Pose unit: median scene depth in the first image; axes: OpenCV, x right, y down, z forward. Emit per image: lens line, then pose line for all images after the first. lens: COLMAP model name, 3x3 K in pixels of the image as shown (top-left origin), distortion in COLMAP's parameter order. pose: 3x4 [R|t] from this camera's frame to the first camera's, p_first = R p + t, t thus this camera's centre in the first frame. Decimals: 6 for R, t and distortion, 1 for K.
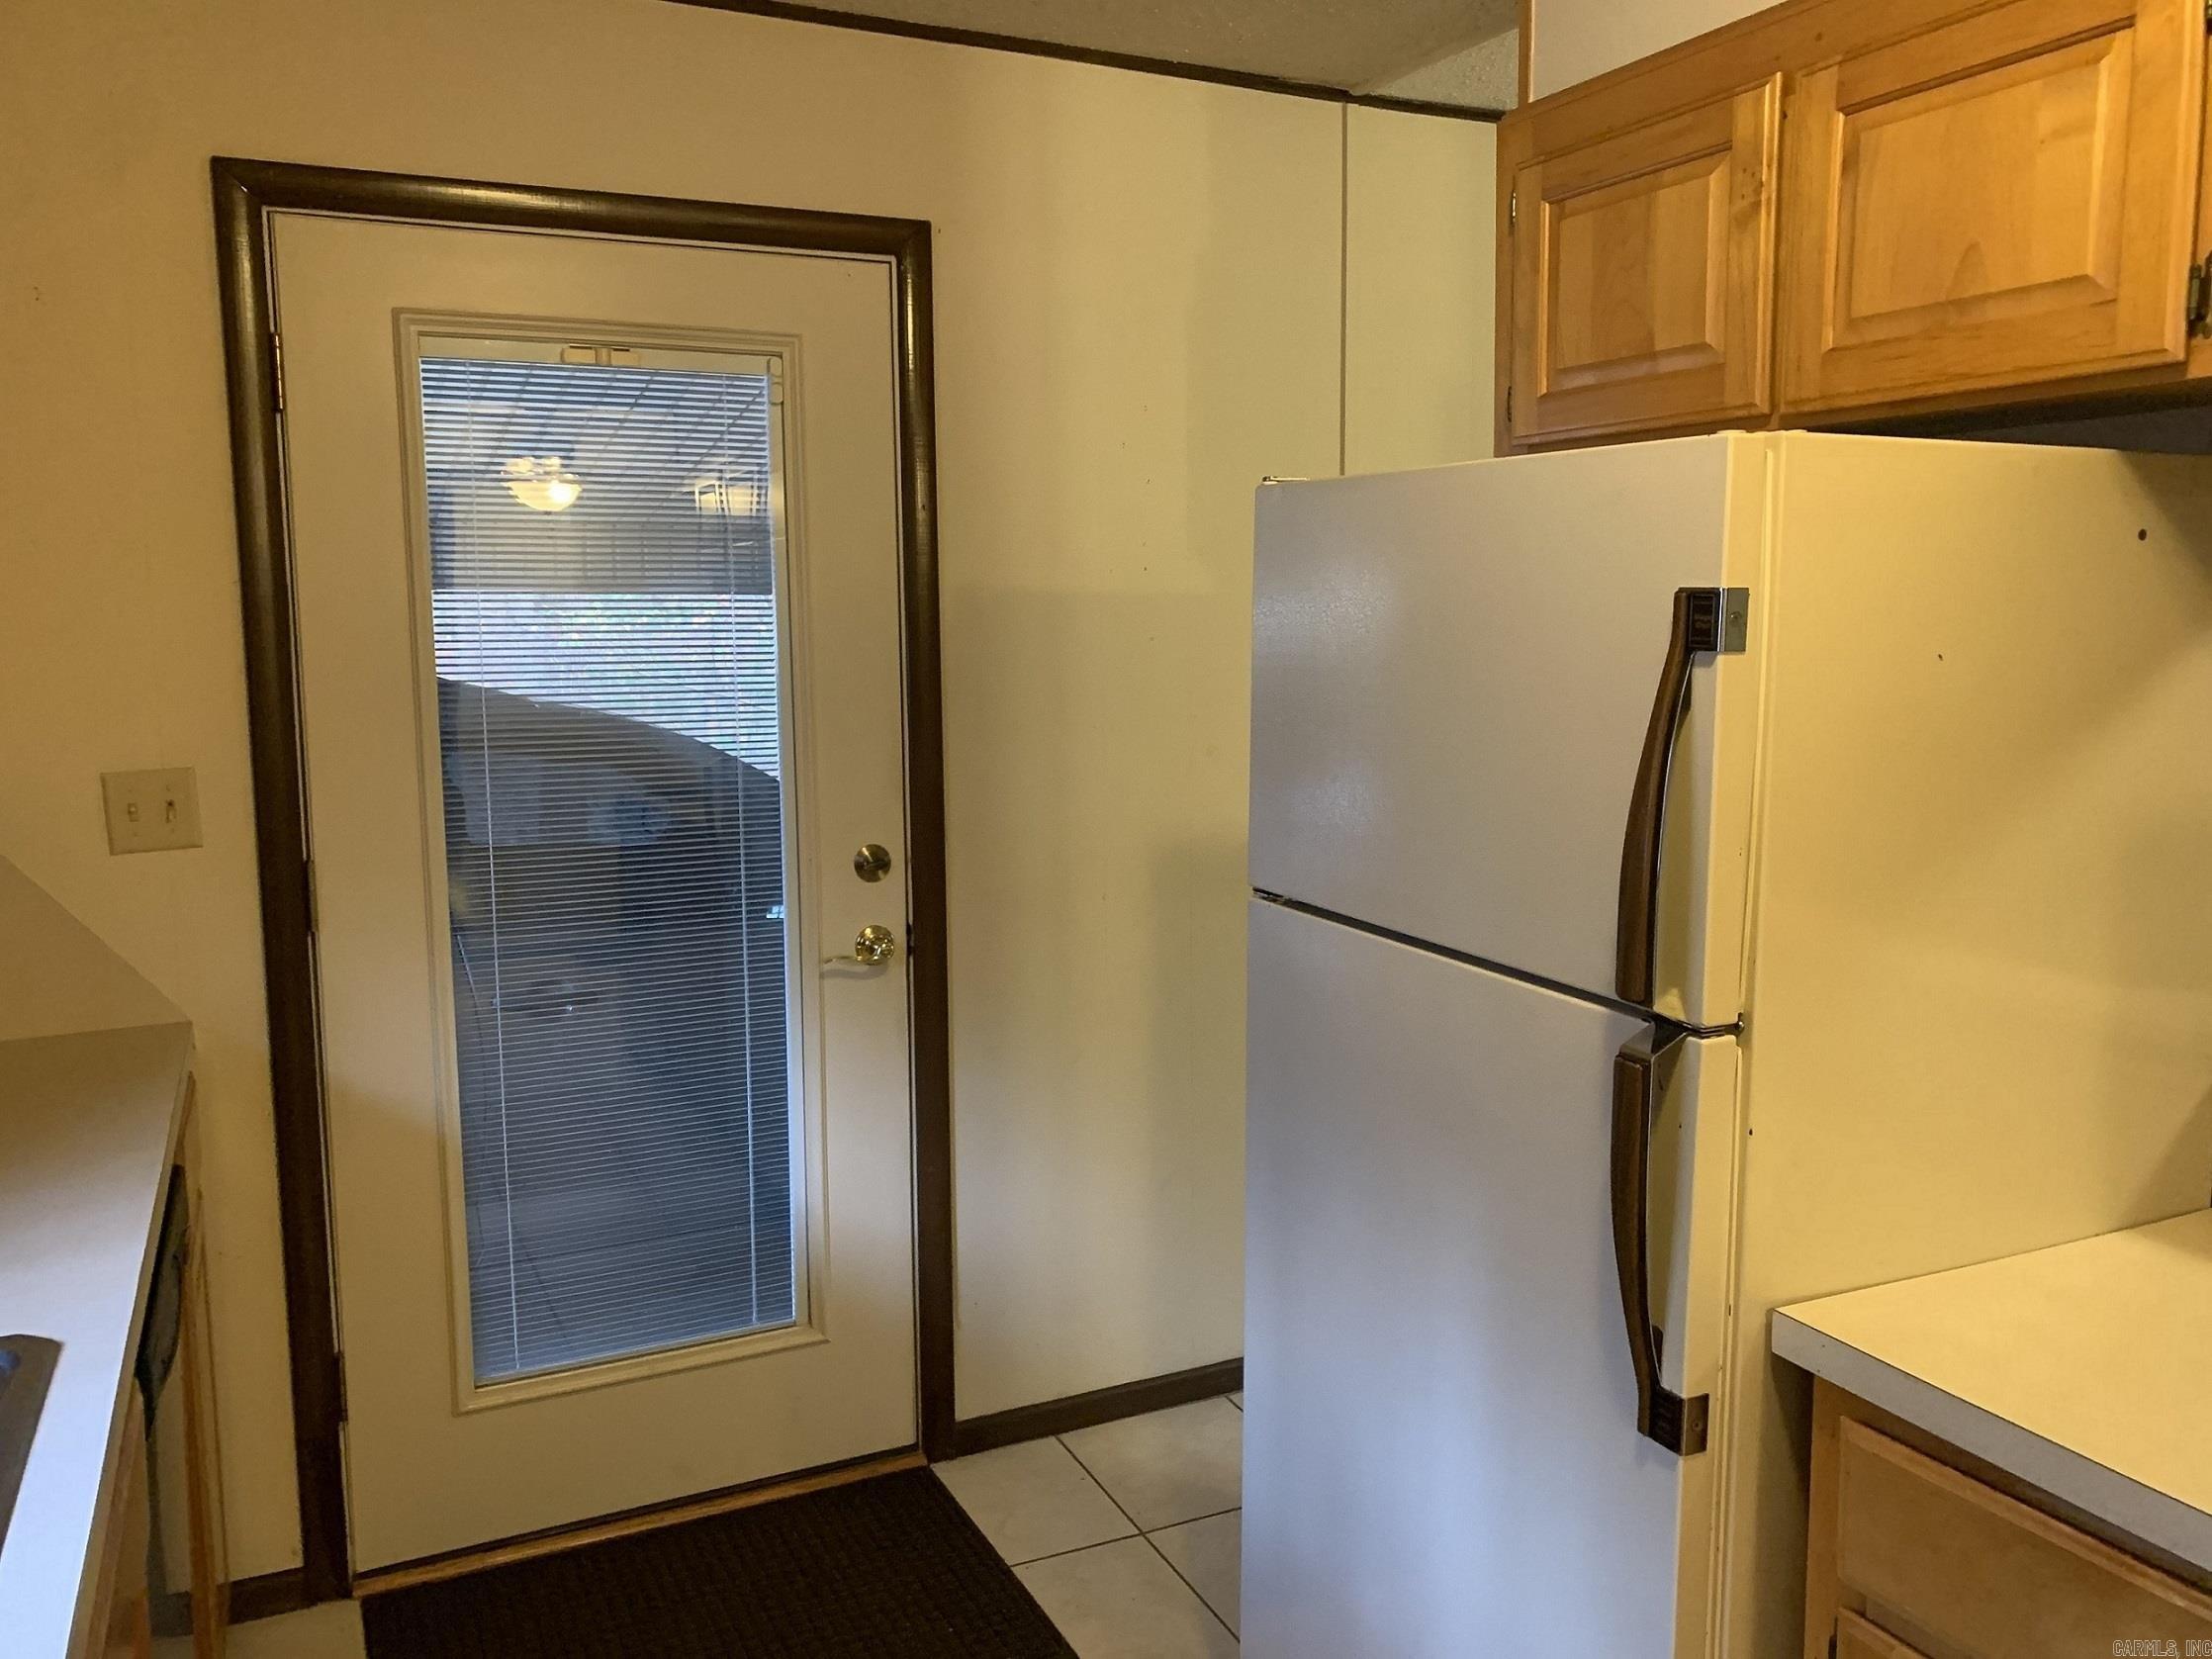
lens RADIAL K [[1683.4, 0, 1066.6], [0, 1683.4, 807.1], [0, 0, 1]] dist [0.111331, -0.185831]
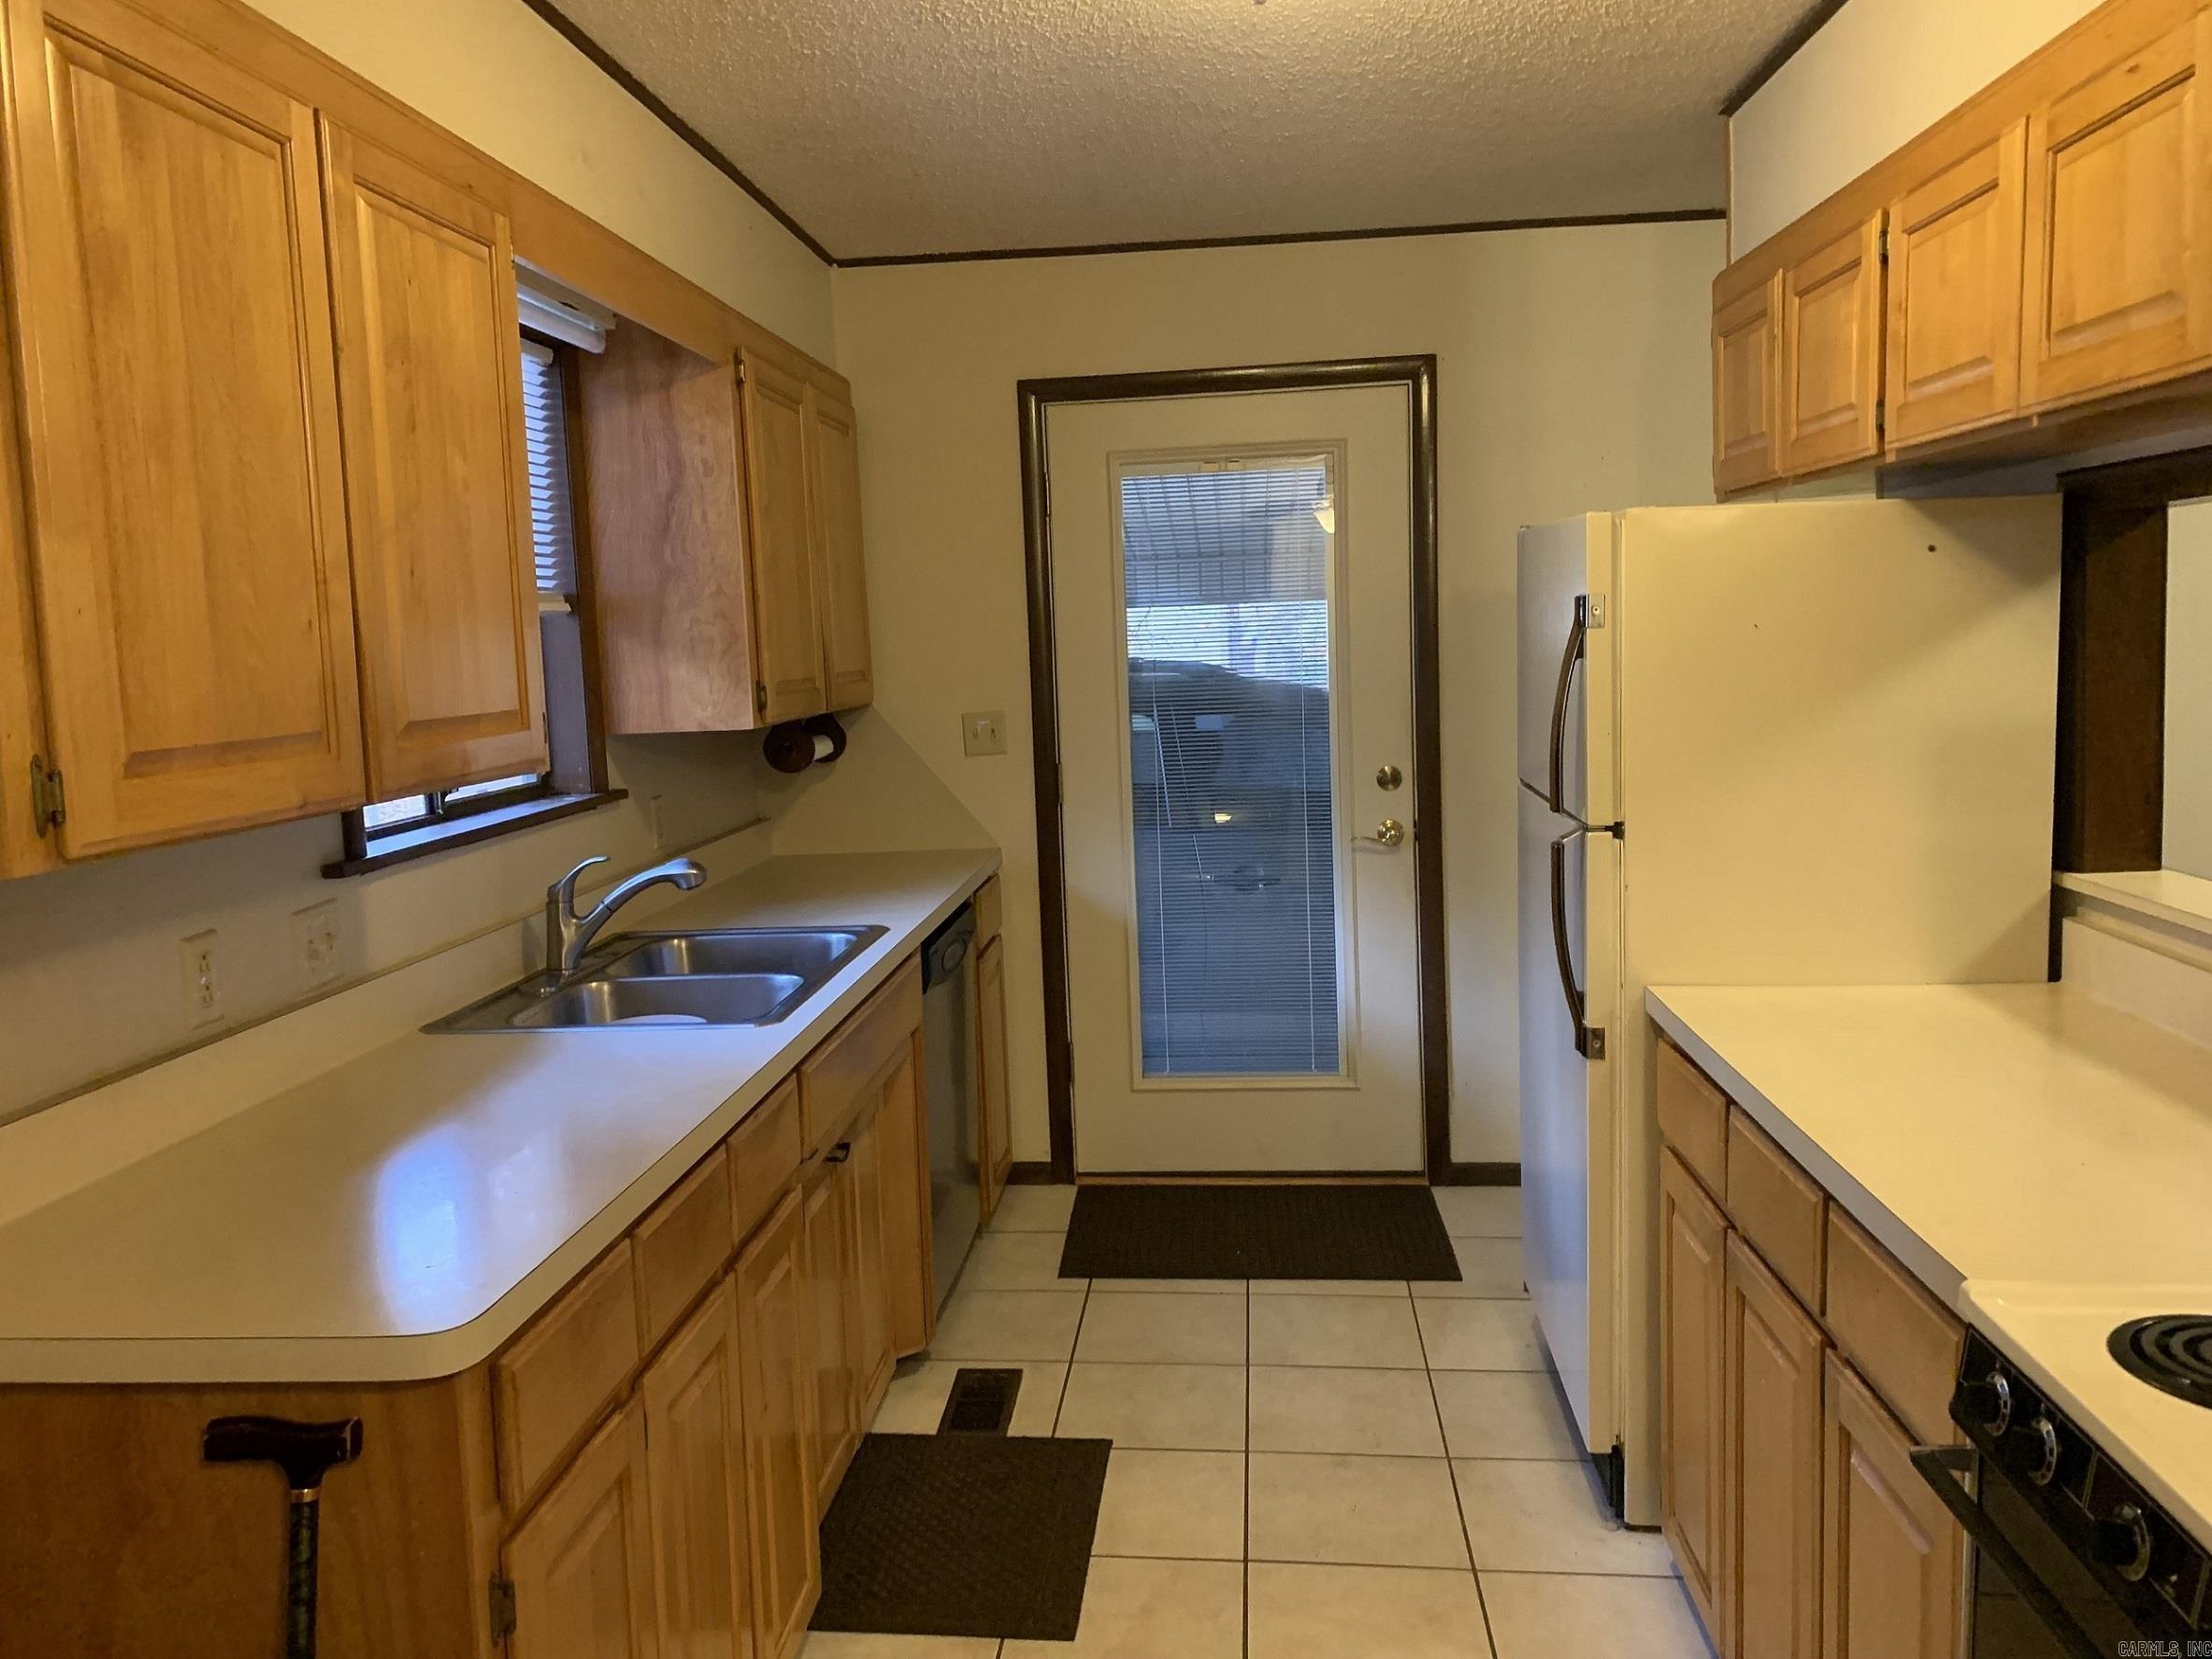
lens RADIAL K [[1805.5, 0, 1106.0], [0, 1805.5, 829.5], [0, 0, 1]] dist [0.074674, -0.061946]
pose [[0.860721, 0.032059, -0.508067, 0.544459], [-0.028035, 0.999486, 0.015574, 0.067354], [0.508305, 0.000839, 0.861177, -0.587188]]
